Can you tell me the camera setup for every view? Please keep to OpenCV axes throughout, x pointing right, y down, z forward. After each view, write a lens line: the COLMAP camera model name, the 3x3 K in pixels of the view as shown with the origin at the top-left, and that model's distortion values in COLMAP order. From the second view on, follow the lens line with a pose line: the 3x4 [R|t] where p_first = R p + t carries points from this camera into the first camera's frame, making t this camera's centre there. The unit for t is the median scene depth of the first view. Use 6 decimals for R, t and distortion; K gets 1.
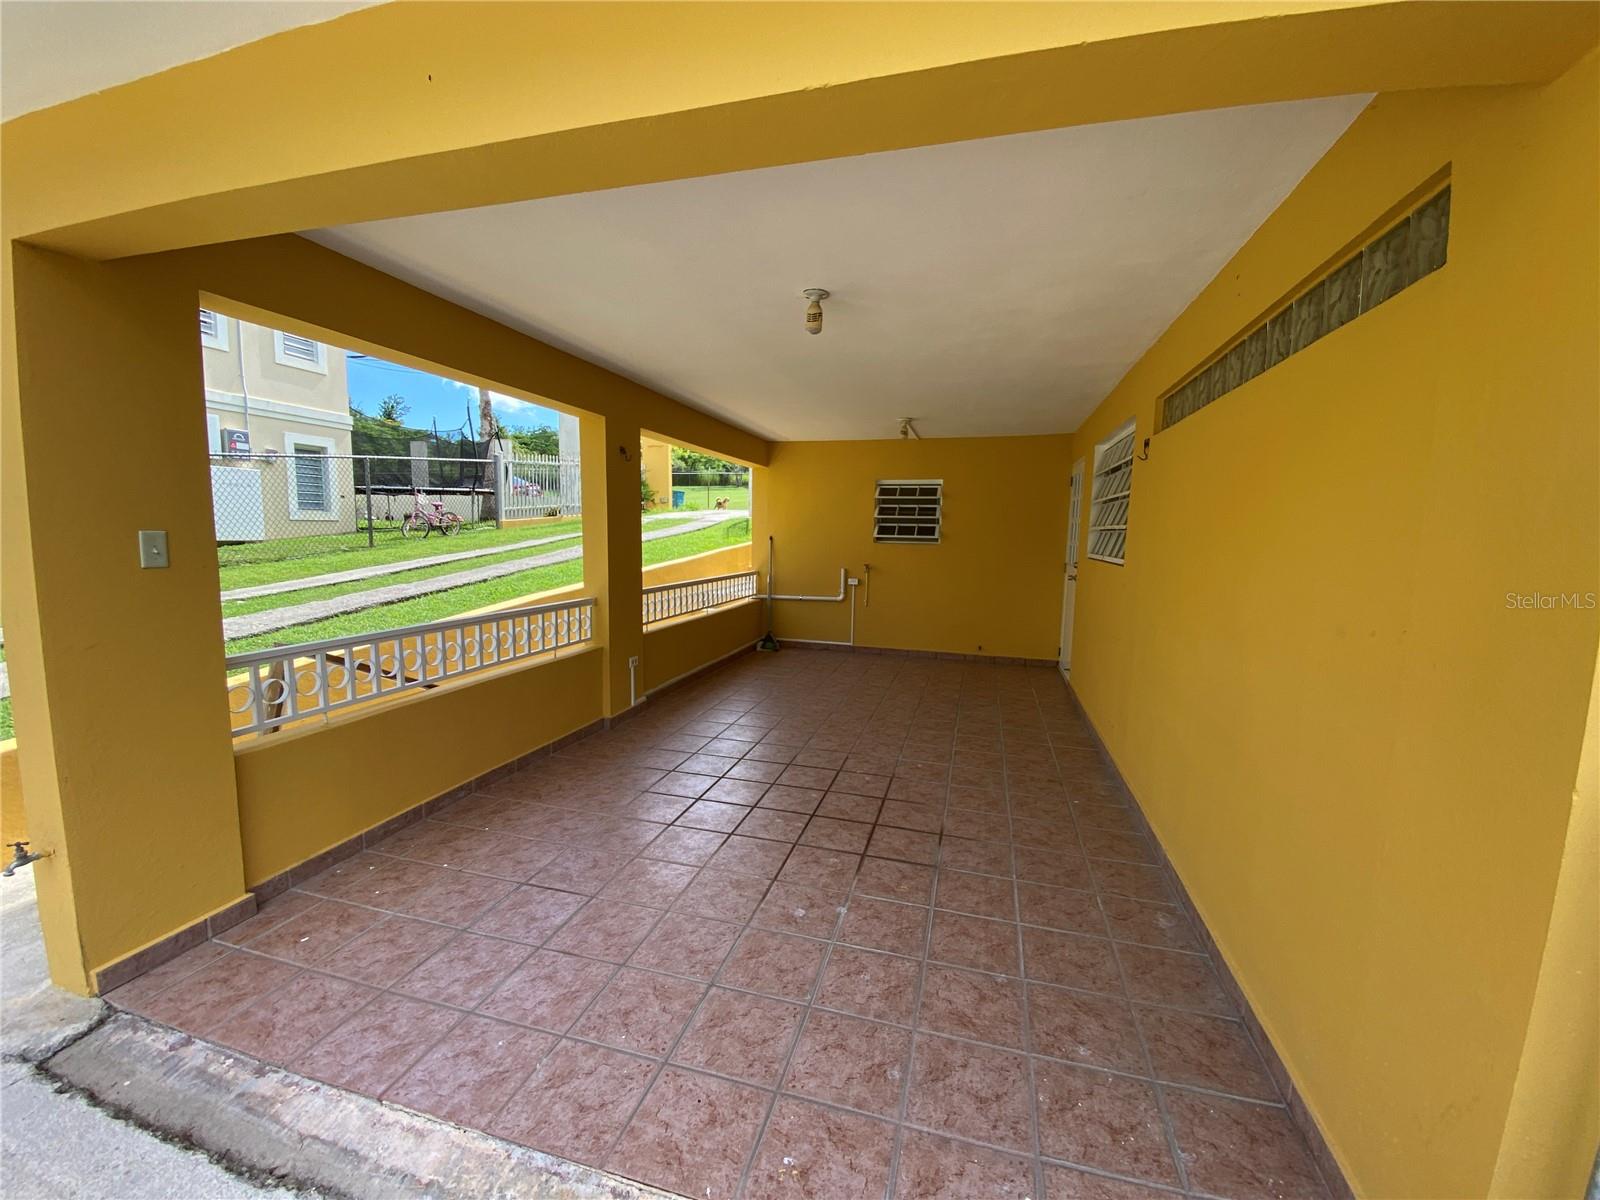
lens RADIAL K [[647.3, 0, 804.6], [0, 647.3, 598.5], [0, 0, 1]] dist [0.026509, -0.022093]
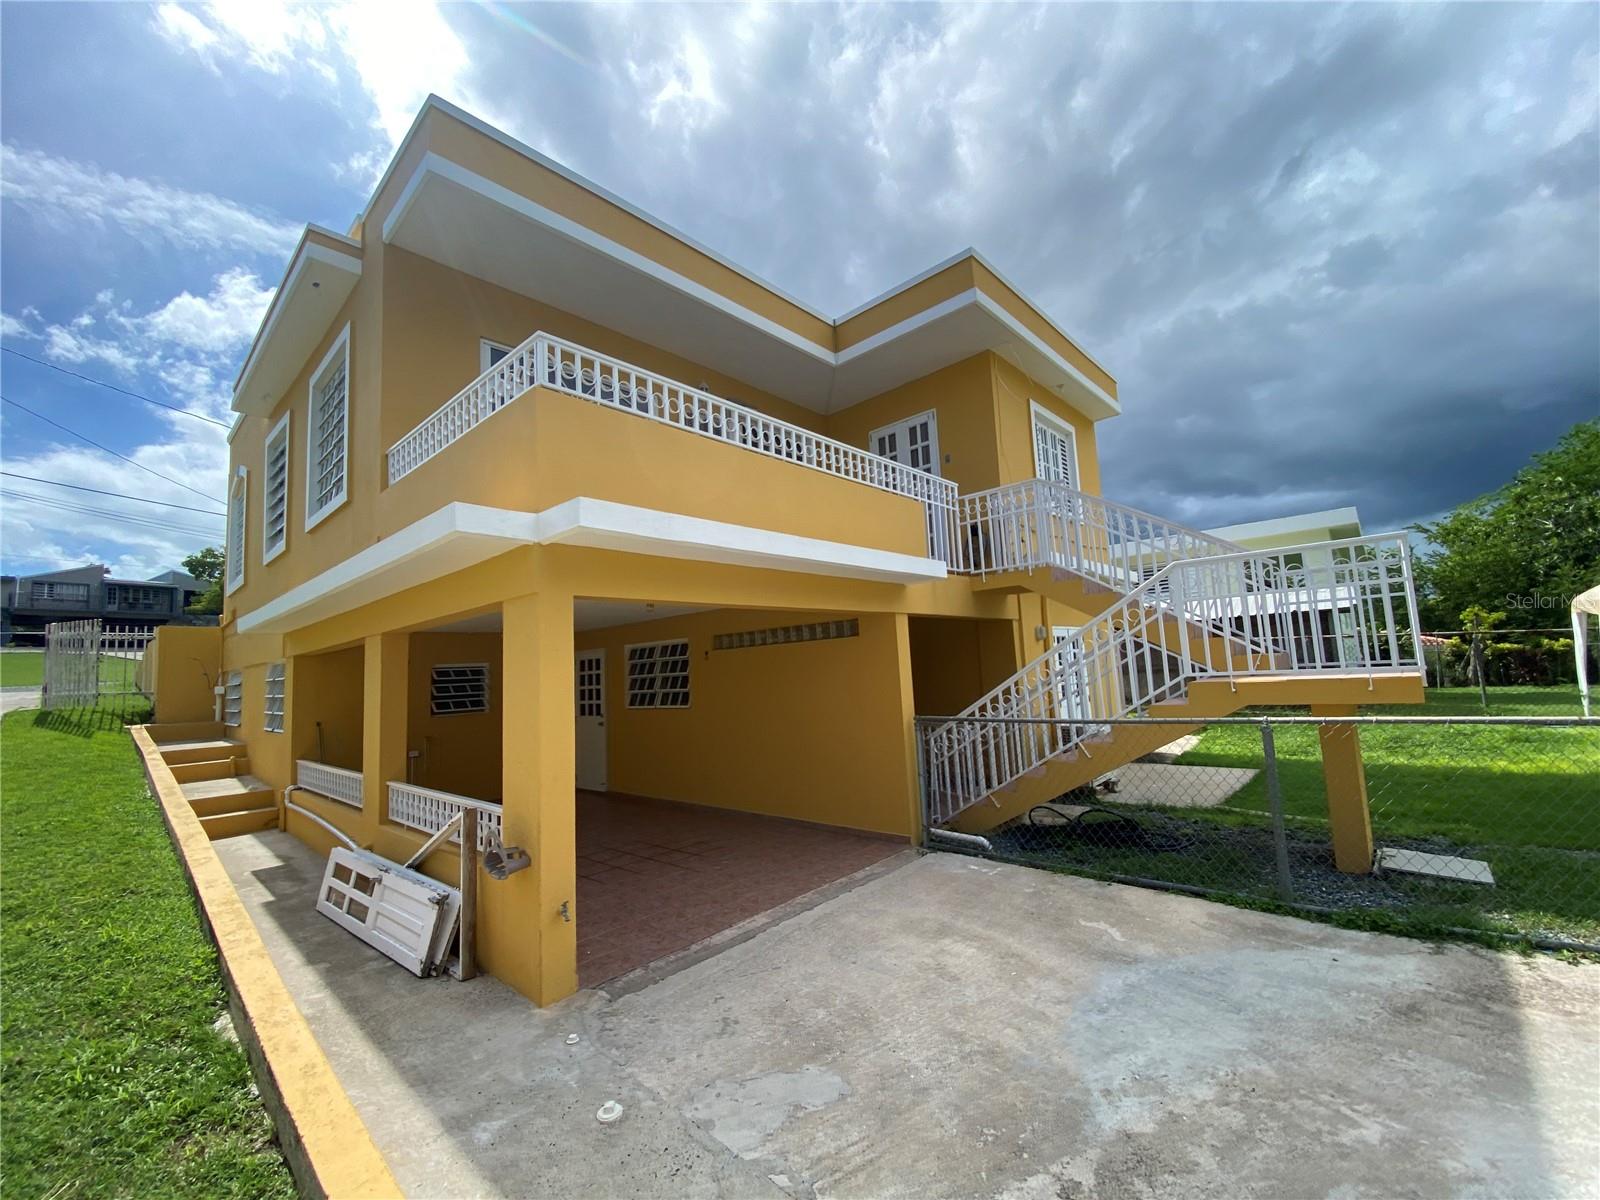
lens RADIAL K [[647.3, 0, 804.6], [0, 647.3, 598.5], [0, 0, 1]] dist [0.026509, -0.022093]
pose [[0.439720, 0.060063, 0.896124, -0.686967], [0.154127, 0.977913, -0.141174, -0.025506], [-0.884812, 0.200194, 0.420750, -0.148787]]
